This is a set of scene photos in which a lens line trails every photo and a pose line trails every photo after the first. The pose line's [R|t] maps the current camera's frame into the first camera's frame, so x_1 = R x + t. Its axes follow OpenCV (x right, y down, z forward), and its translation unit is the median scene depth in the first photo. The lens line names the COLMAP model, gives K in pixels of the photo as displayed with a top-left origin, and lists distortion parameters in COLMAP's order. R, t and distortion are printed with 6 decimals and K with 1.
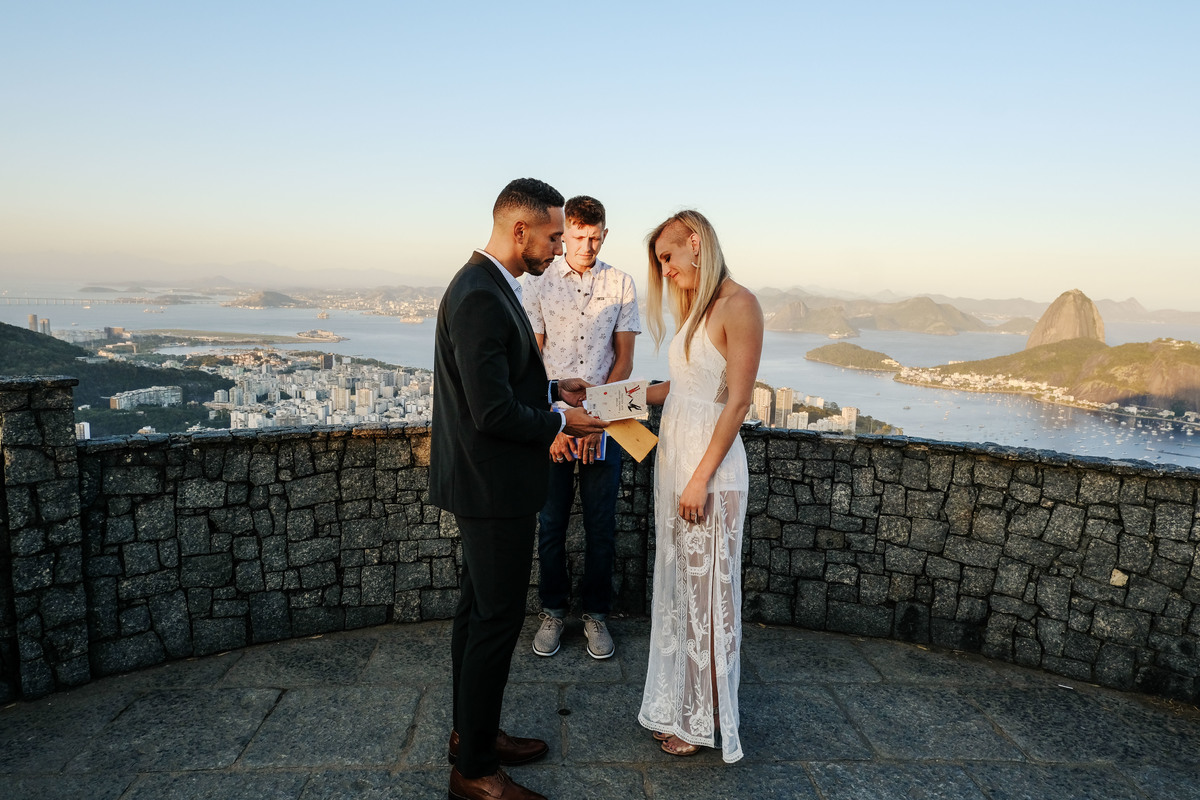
lens RADIAL K [[801.4, 0, 602.6], [0, 801.4, 401.9], [0, 0, 1]] dist [0.001657, 0.015239]
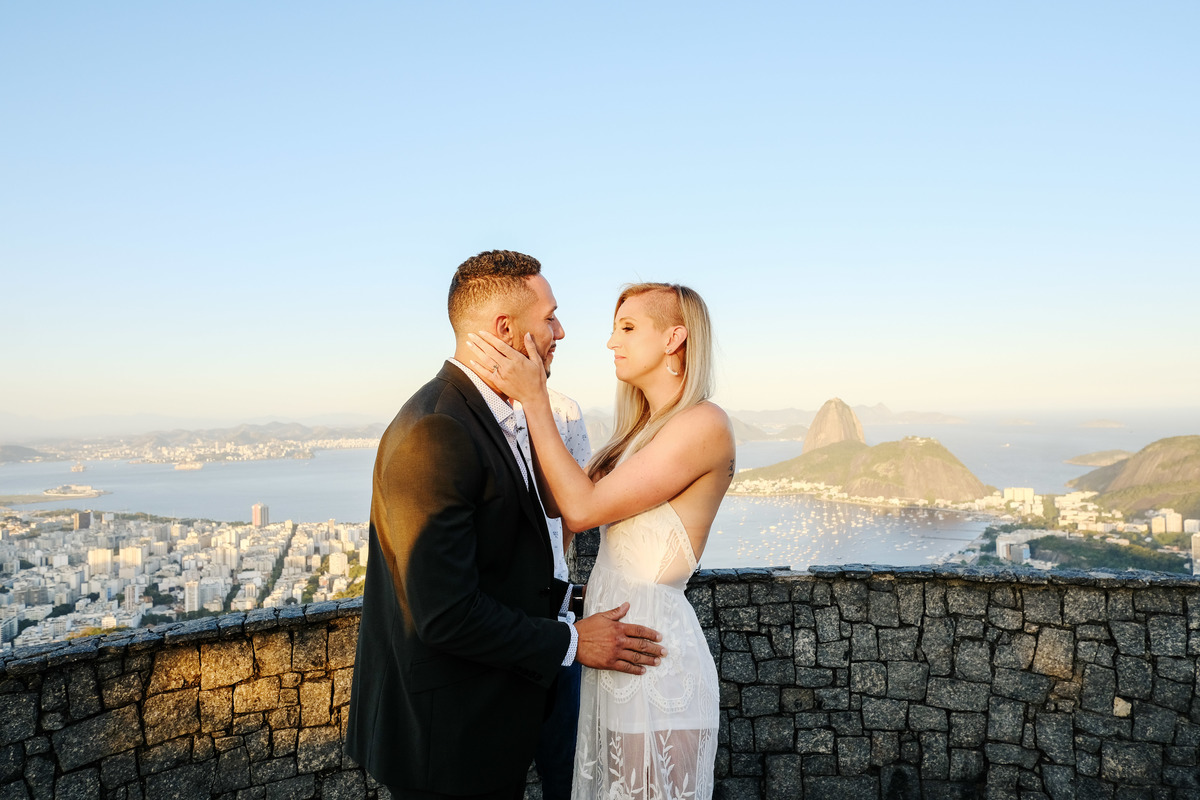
lens RADIAL K [[801.4, 0, 603.1], [0, 801.4, 399.4], [0, 0, 1]] dist [0.001657, 0.015239]
pose [[0.968632, -0.049250, 0.243570, -0.103100], [0.087348, 0.985096, -0.148179, -0.030882], [-0.232642, 0.164806, 0.958497, 0.209820]]
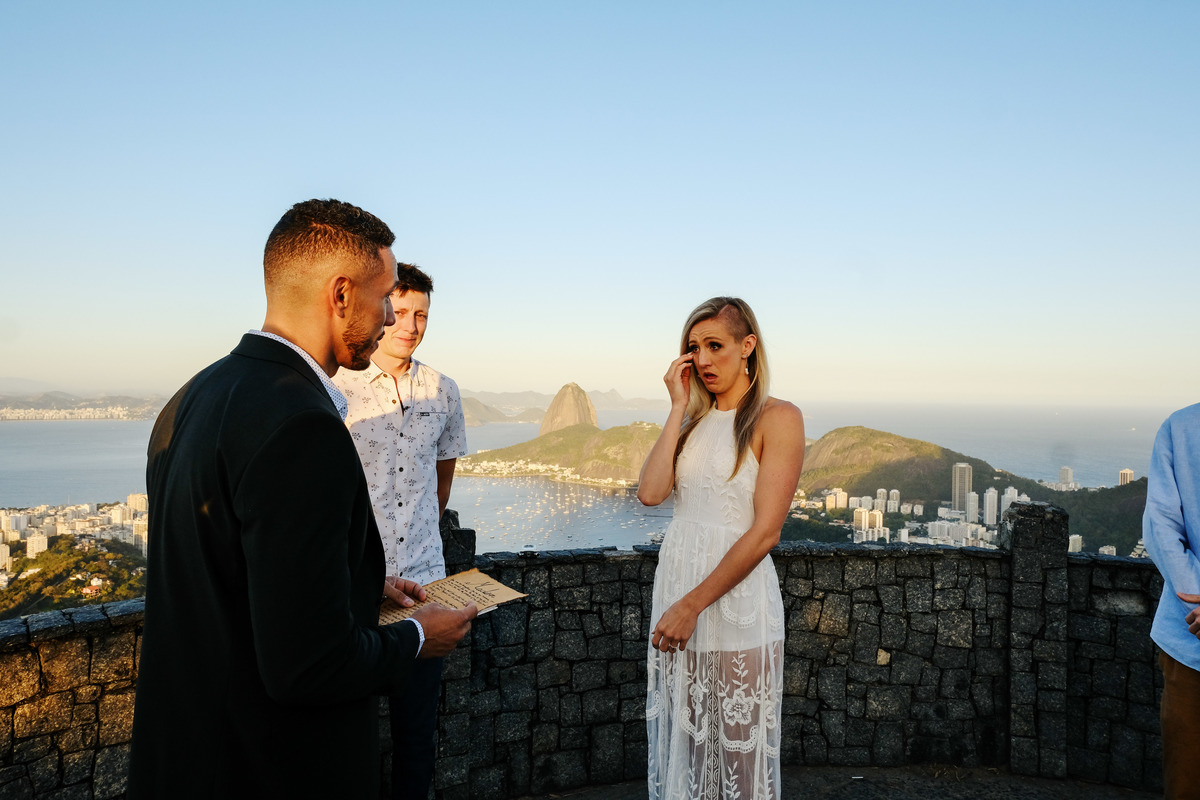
lens RADIAL K [[801.4, 0, 604.2], [0, 801.4, 398.8], [0, 0, 1]] dist [0.001657, 0.015239]
pose [[0.842948, -0.023600, 0.537477, -0.208180], [0.089522, 0.991262, -0.096875, -0.043959], [-0.530494, 0.129777, 0.837695, 0.249221]]
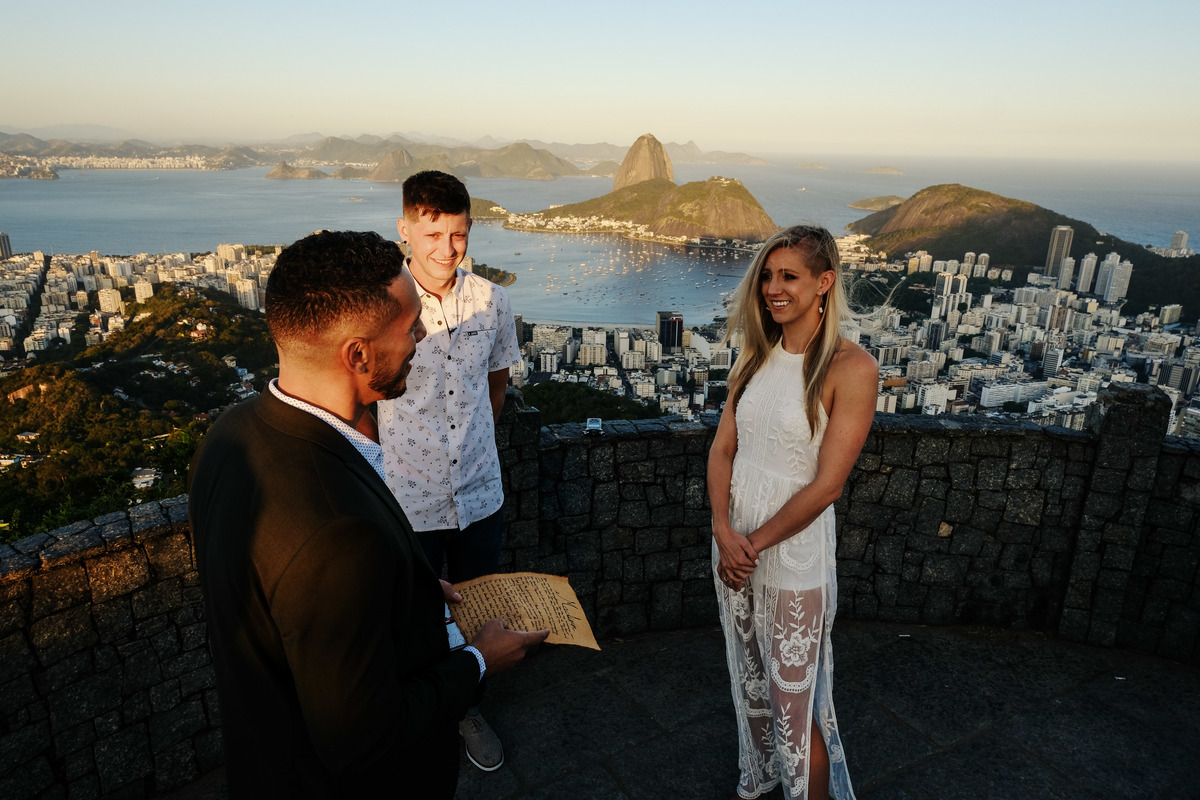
lens RADIAL K [[801.4, 0, 603.9], [0, 801.4, 402.3], [0, 0, 1]] dist [0.001657, 0.015239]
pose [[0.888850, -0.154407, 0.431398, -0.175005], [0.074102, 0.977557, 0.197210, -0.173062], [-0.452167, -0.143322, 0.880343, 0.275132]]
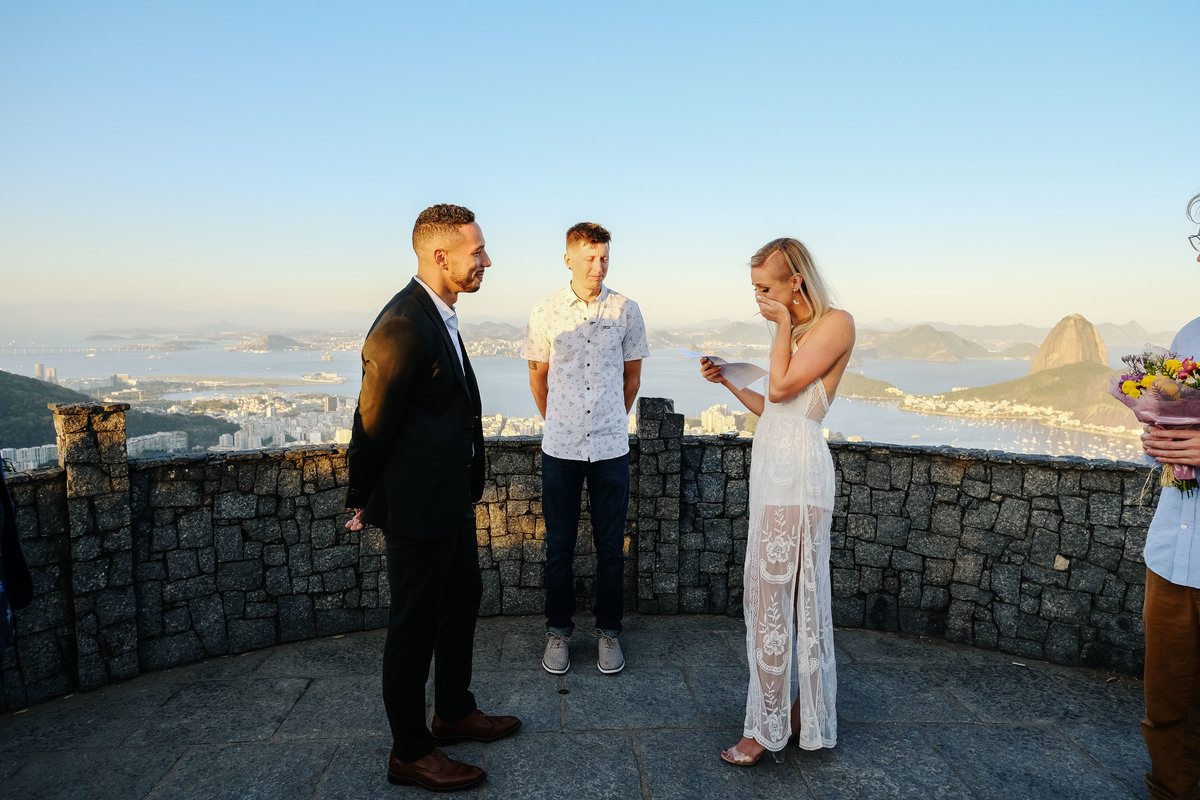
lens RADIAL K [[801.4, 0, 602.3], [0, 801.4, 402.0], [0, 0, 1]] dist [0.001657, 0.015239]
pose [[0.999711, -0.023540, -0.004943, 0.018000], [0.023301, 0.998766, -0.043858, 0.029025], [0.005969, 0.043731, 0.999026, -0.111082]]
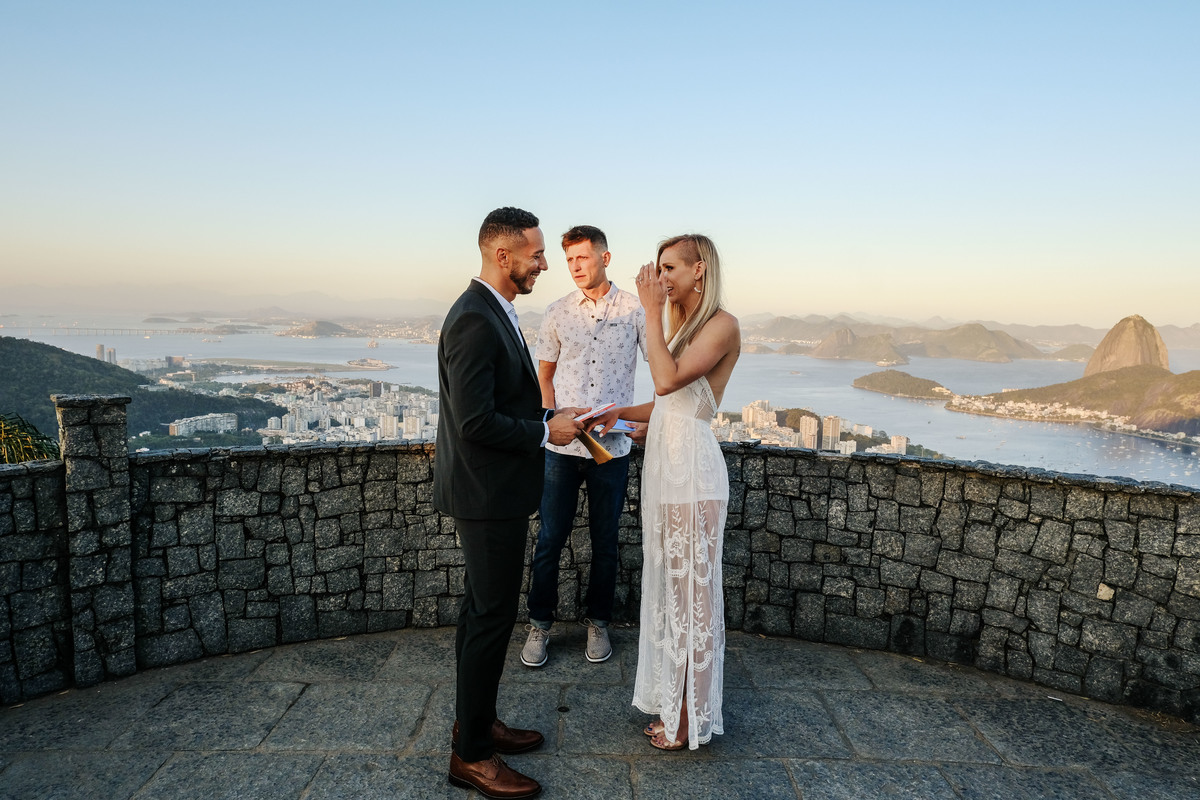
lens RADIAL K [[801.4, 0, 602.3], [0, 801.4, 402.1], [0, 0, 1]] dist [0.001657, 0.015239]
pose [[0.998456, 0.000950, -0.055549, 0.053014], [-0.002860, 0.999407, -0.034312, 0.012507], [0.055484, 0.034418, 0.997866, -0.063869]]
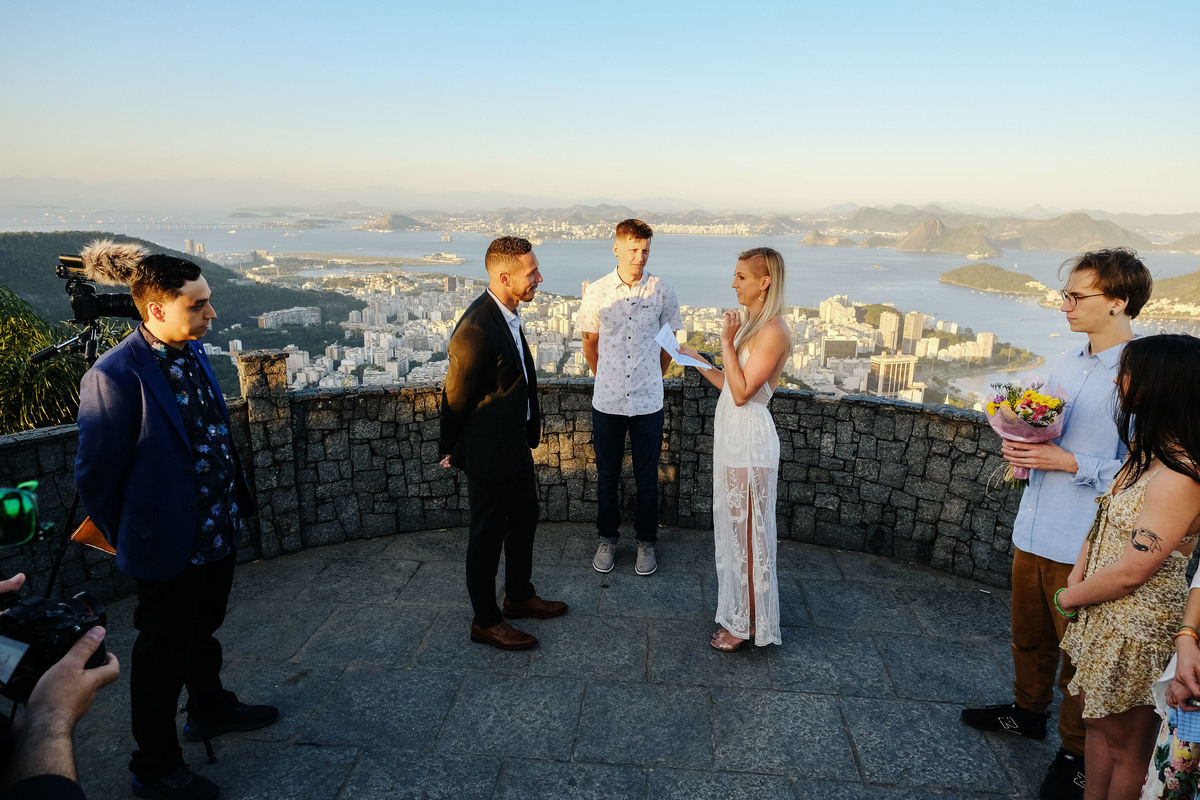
lens RADIAL K [[801.4, 0, 601.3], [0, 801.4, 403.5], [0, 0, 1]] dist [0.001657, 0.015239]
pose [[0.989110, 0.022492, -0.145452, 0.127074], [-0.008124, 0.995091, 0.098625, -0.074780], [0.146957, -0.096369, 0.984437, -0.344722]]
